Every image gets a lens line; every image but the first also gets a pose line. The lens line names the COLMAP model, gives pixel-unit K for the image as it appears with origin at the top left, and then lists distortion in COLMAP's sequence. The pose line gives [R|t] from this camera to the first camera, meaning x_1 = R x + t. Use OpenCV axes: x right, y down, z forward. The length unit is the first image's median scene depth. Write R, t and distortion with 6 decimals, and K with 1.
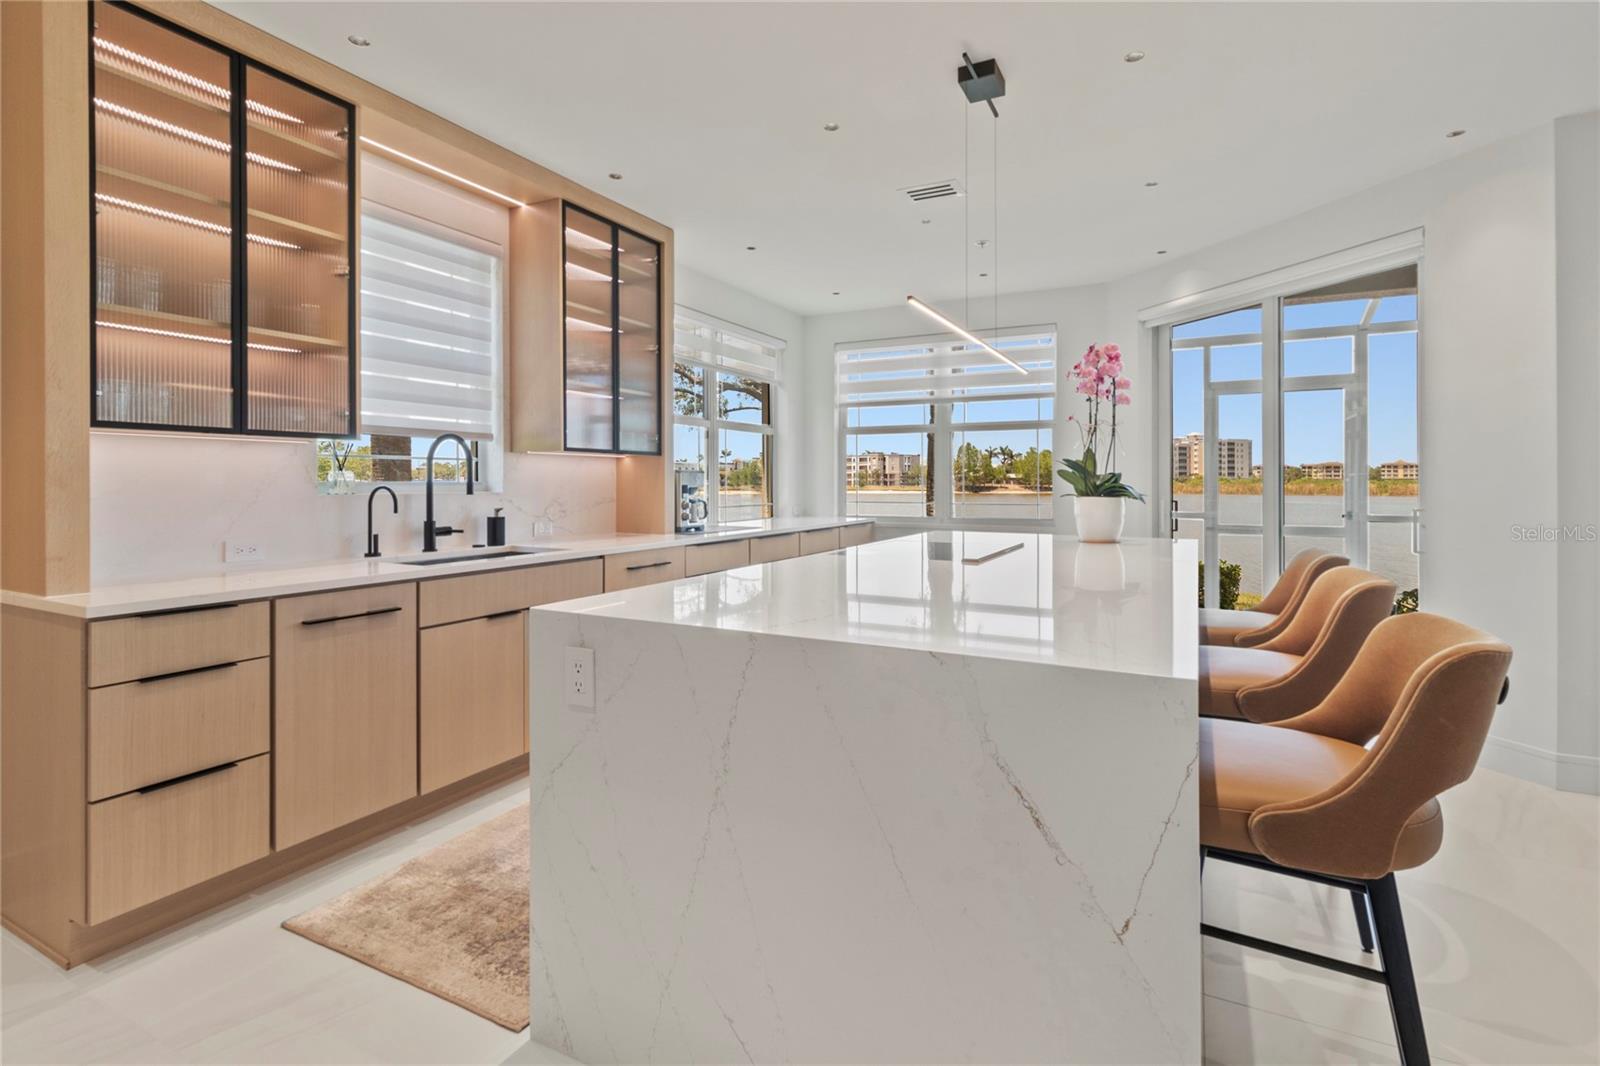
lens RADIAL K [[751.3, 0, 815.2], [0, 751.3, 485.8], [0, 0, 1]] dist [0.002789, 0.000713]
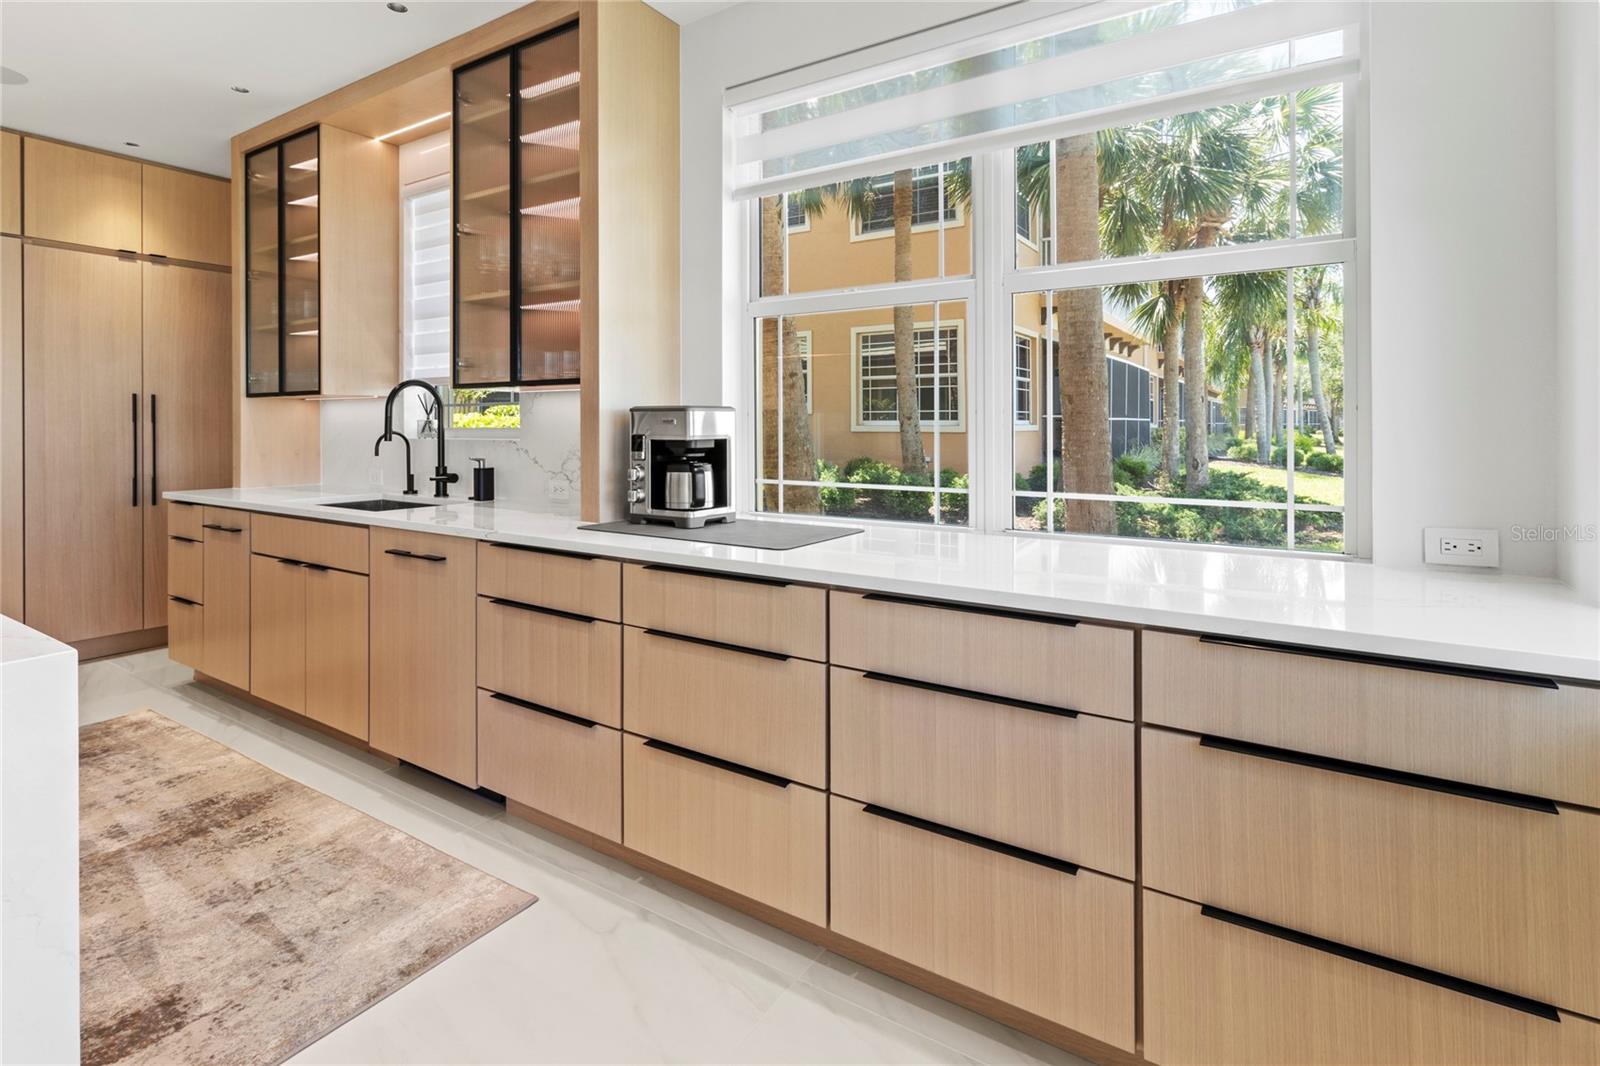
lens RADIAL K [[762.1, 0, 832.2], [0, 762.1, 428.4], [0, 0, 1]] dist [-0.001977, -0.000256]
pose [[-0.079675, 0.003030, -0.996816, 0.471069], [-0.005465, 0.999979, 0.003477, -0.010975], [0.996806, 0.005725, -0.079657, 1.589595]]
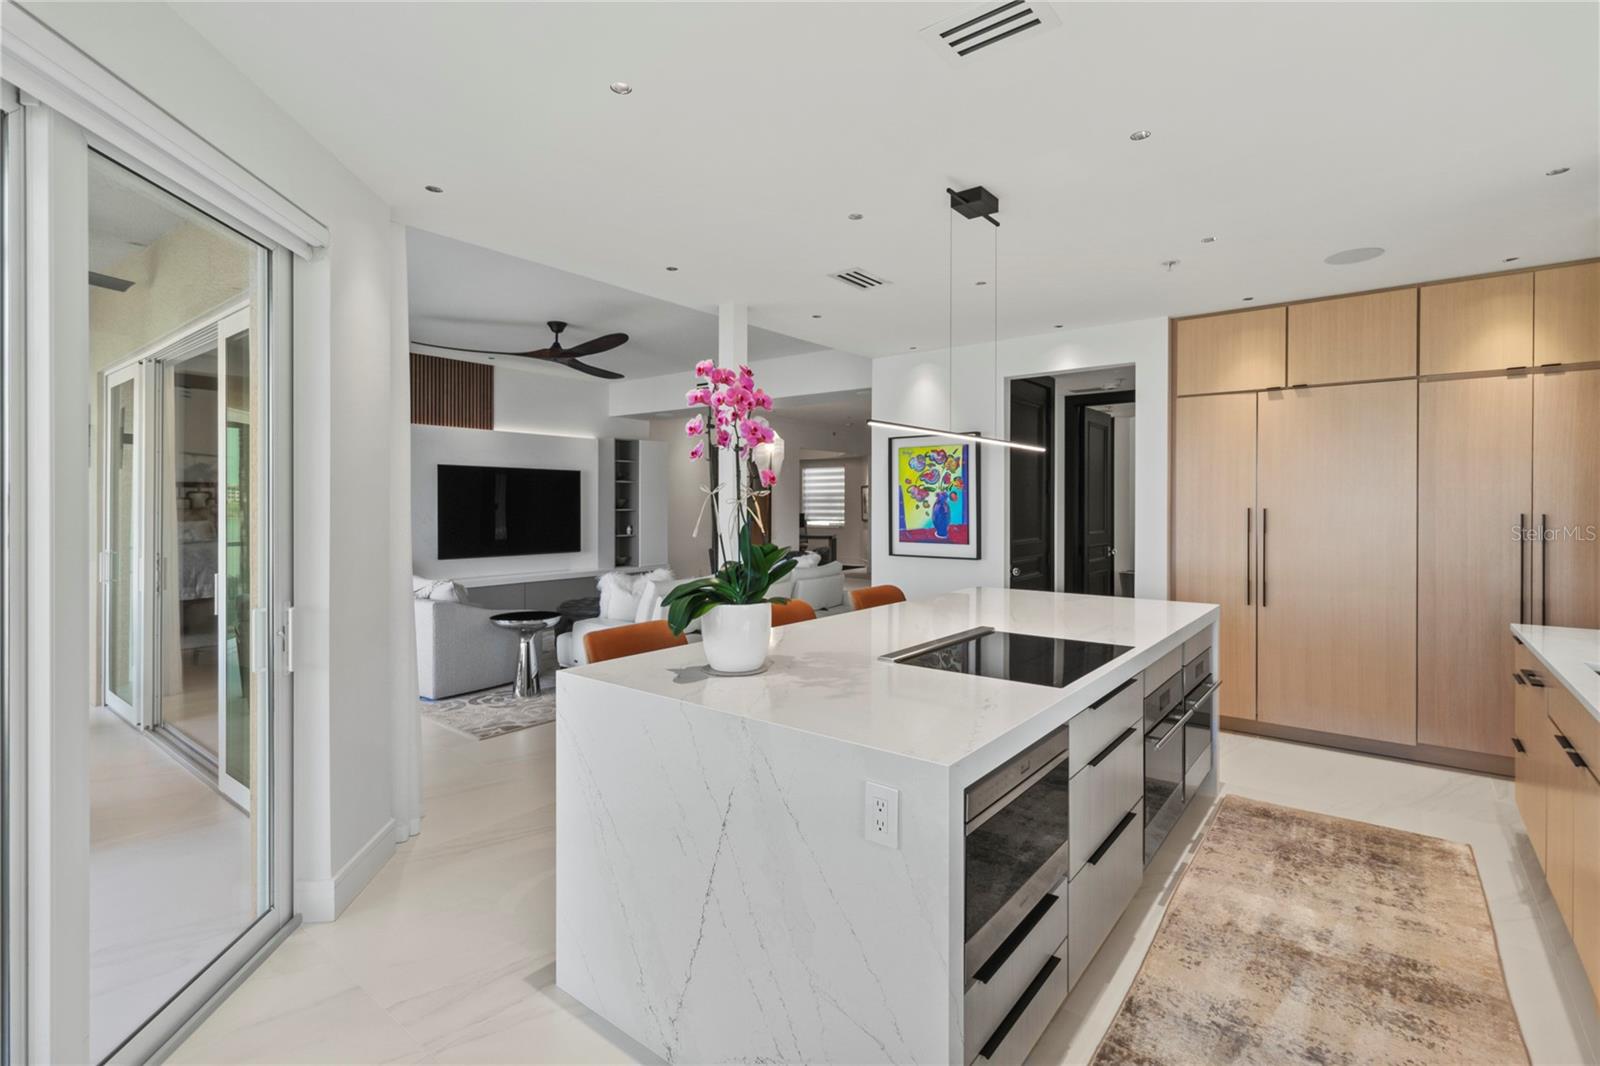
lens RADIAL K [[739.3, 0, 812.4], [0, 739.3, 508.2], [0, 0, 1]] dist [0.000198, -0.000145]
pose [[-0.981313, -0.003937, 0.192378, 0.200395], [-0.001877, 0.999939, 0.010886, -0.076133], [-0.192410, 0.010322, -0.981260, 1.712777]]
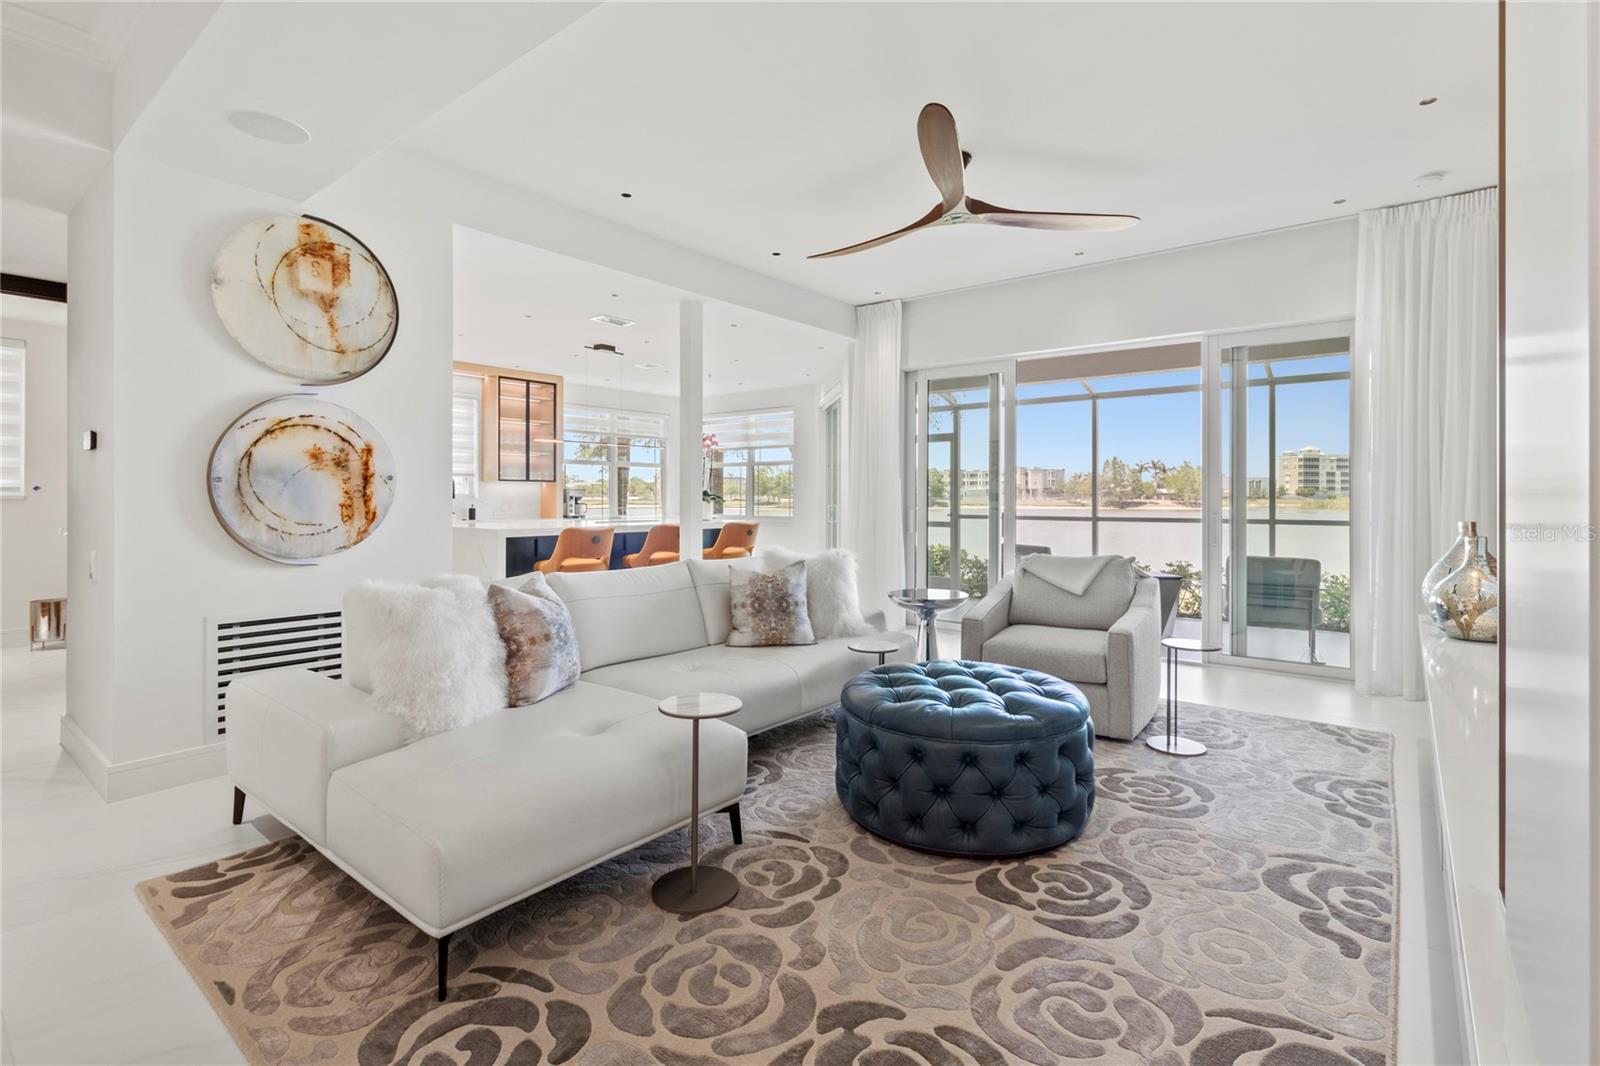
lens RADIAL K [[740.0, 0, 810.6], [0, 740.0, 496.2], [0, 0, 1]] dist [-0.000366, 0.000288]
pose [[0.980056, 0.002686, -0.198702, 1.209301], [-0.003808, 0.999979, -0.005266, 0.011487], [0.198684, 0.005917, 0.980046, -1.214655]]
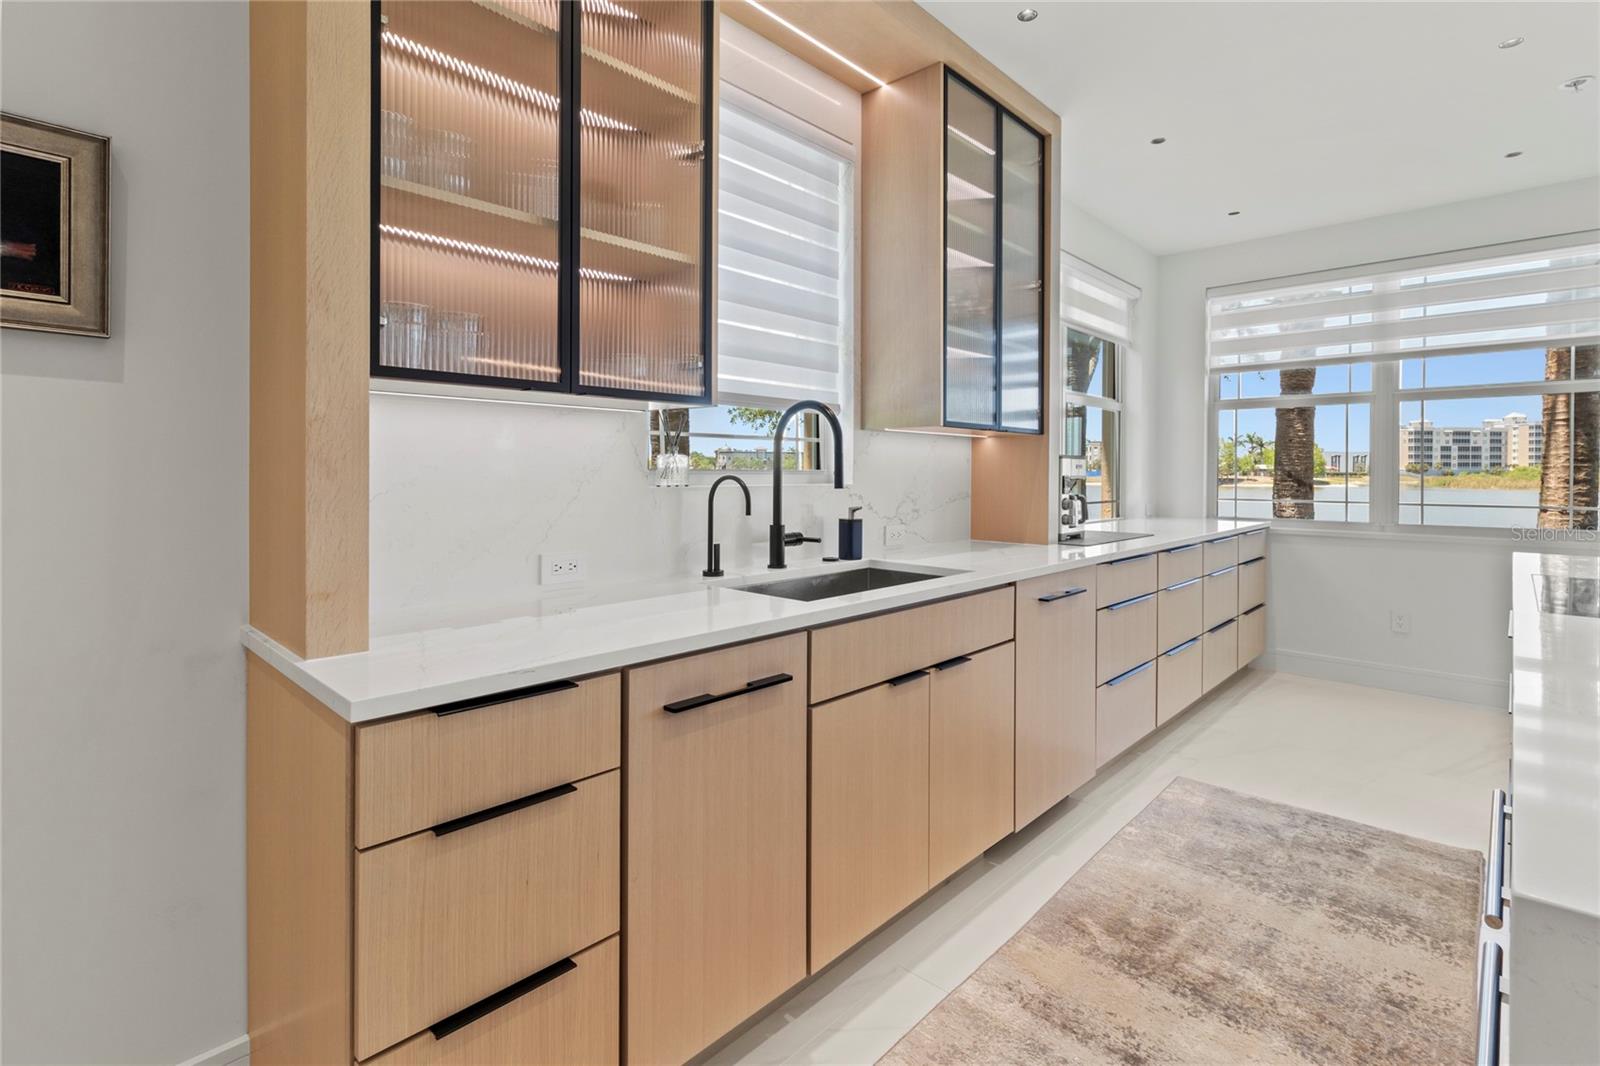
lens RADIAL K [[752.5, 0, 807.1], [0, 752.5, 478.6], [0, 0, 1]] dist [0.000652, 0.000105]
pose [[0.959713, 0.005963, -0.280918, -0.282124], [-0.005142, 0.999980, 0.003661, 0.000304], [0.280935, -0.002069, 0.959725, 0.321289]]
